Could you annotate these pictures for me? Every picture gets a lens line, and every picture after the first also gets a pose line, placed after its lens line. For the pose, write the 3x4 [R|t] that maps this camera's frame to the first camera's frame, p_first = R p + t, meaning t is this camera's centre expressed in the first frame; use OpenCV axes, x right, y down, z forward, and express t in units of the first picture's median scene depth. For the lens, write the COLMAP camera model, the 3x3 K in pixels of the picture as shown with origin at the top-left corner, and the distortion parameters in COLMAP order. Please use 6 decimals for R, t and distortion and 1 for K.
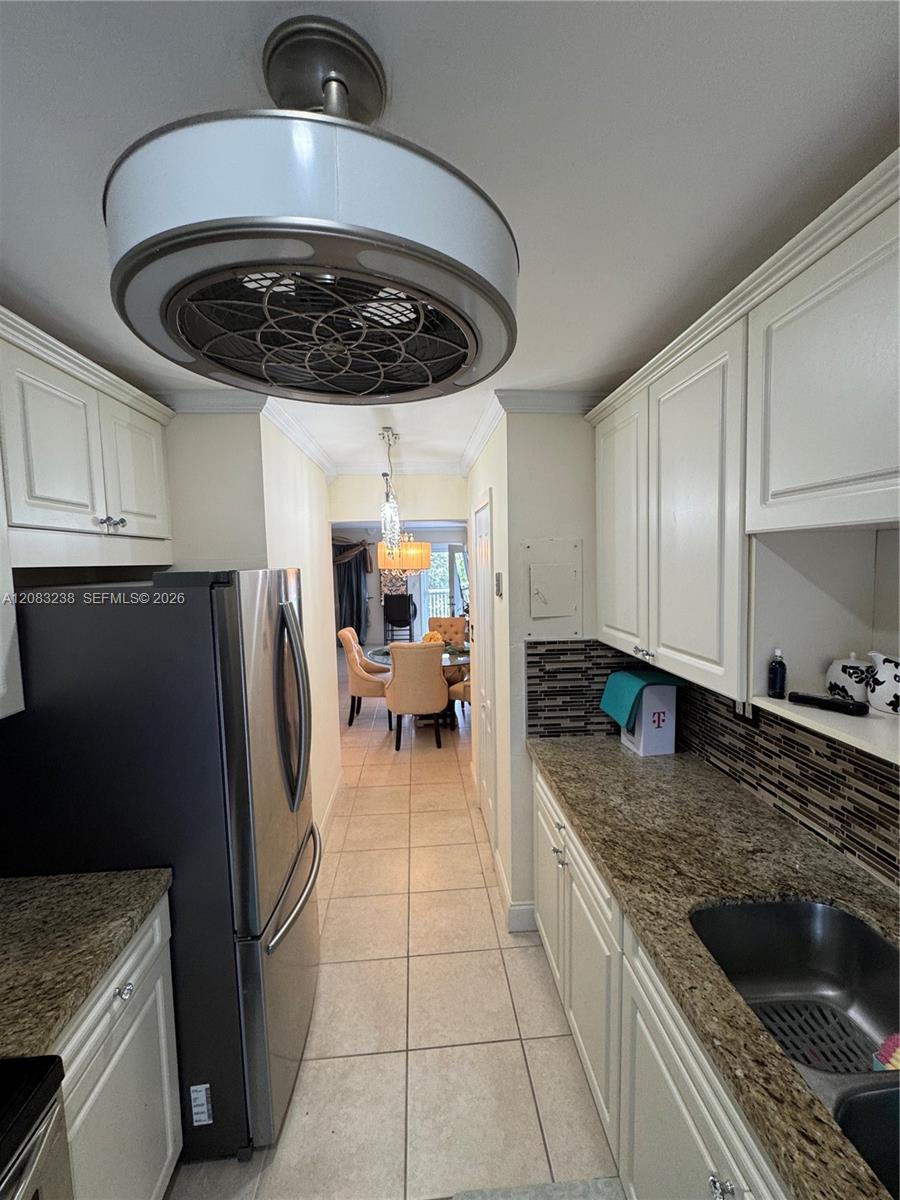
lens RADIAL K [[478.2, 0, 450.8], [0, 478.2, 599.2], [0, 0, 1]] dist [-0.004542, 0.000803]
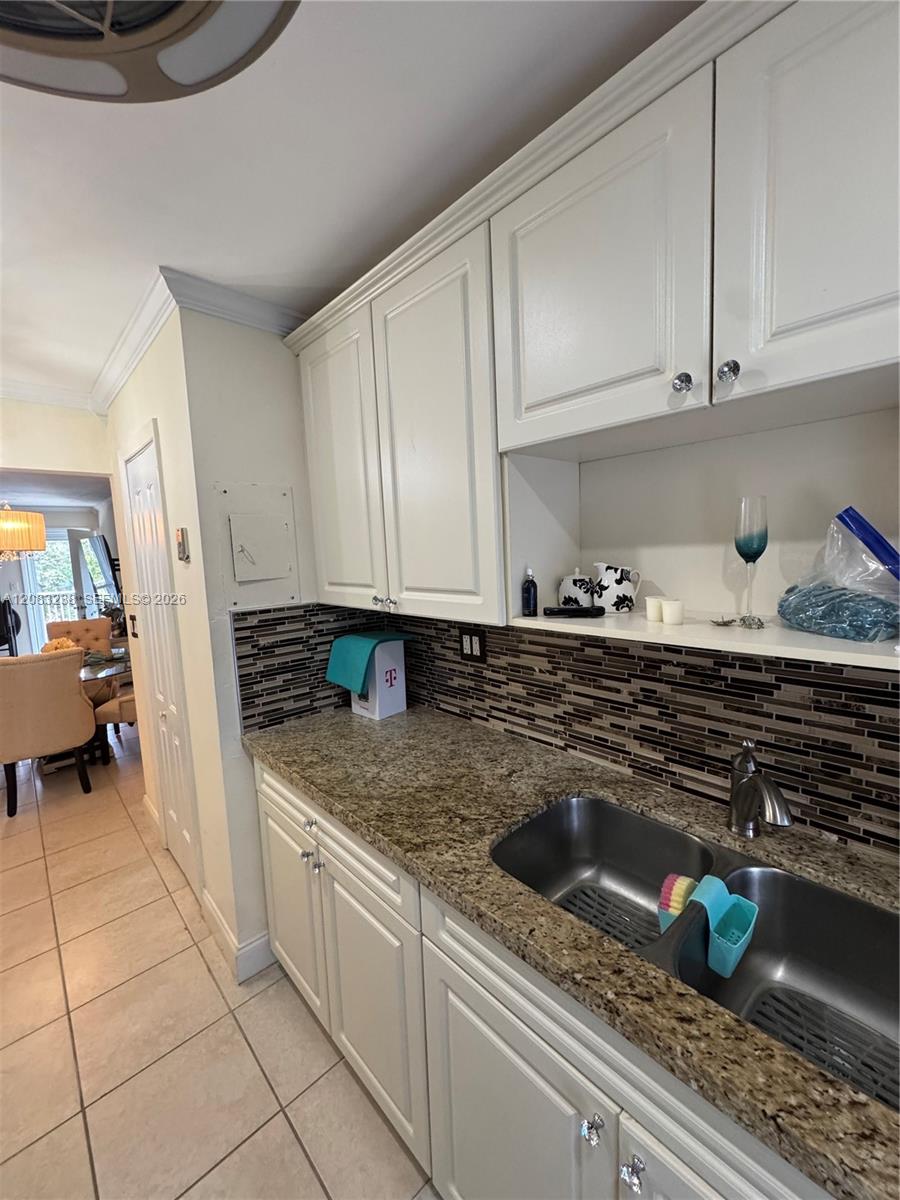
lens RADIAL K [[478.2, 0, 449.8], [0, 478.2, 598.6], [0, 0, 1]] dist [-0.004542, 0.000803]
pose [[0.779642, -0.075759, 0.621626, -0.067751], [0.071910, 0.996920, 0.031307, 0.091749], [-0.622083, 0.020293, 0.782688, 0.223164]]
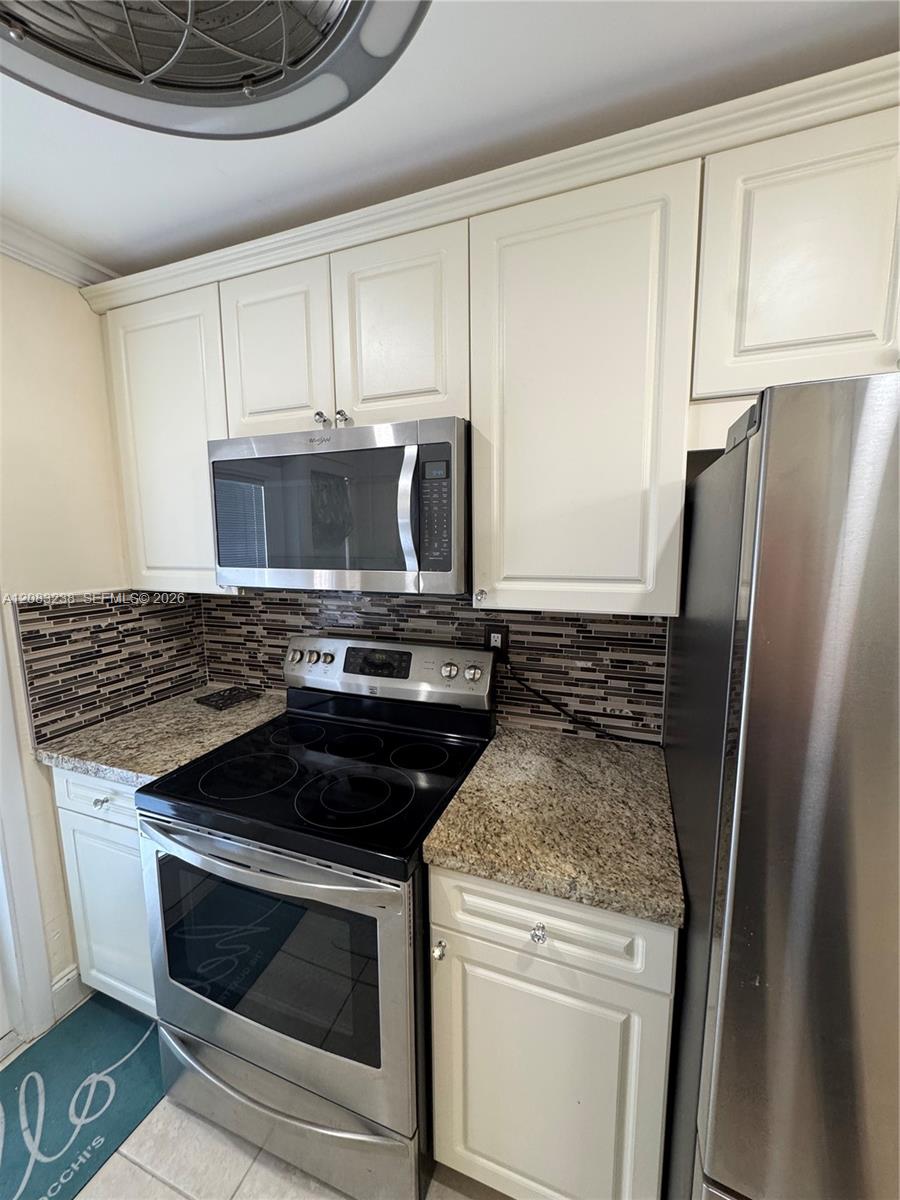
lens RADIAL K [[478.2, 0, 450.8], [0, 478.2, 599.0], [0, 0, 1]] dist [-0.004542, 0.000803]
pose [[-0.428697, 0.143471, -0.891984, 0.050020], [-0.055850, 0.981213, 0.184665, 0.047934], [0.901720, 0.128982, -0.412630, 0.769384]]
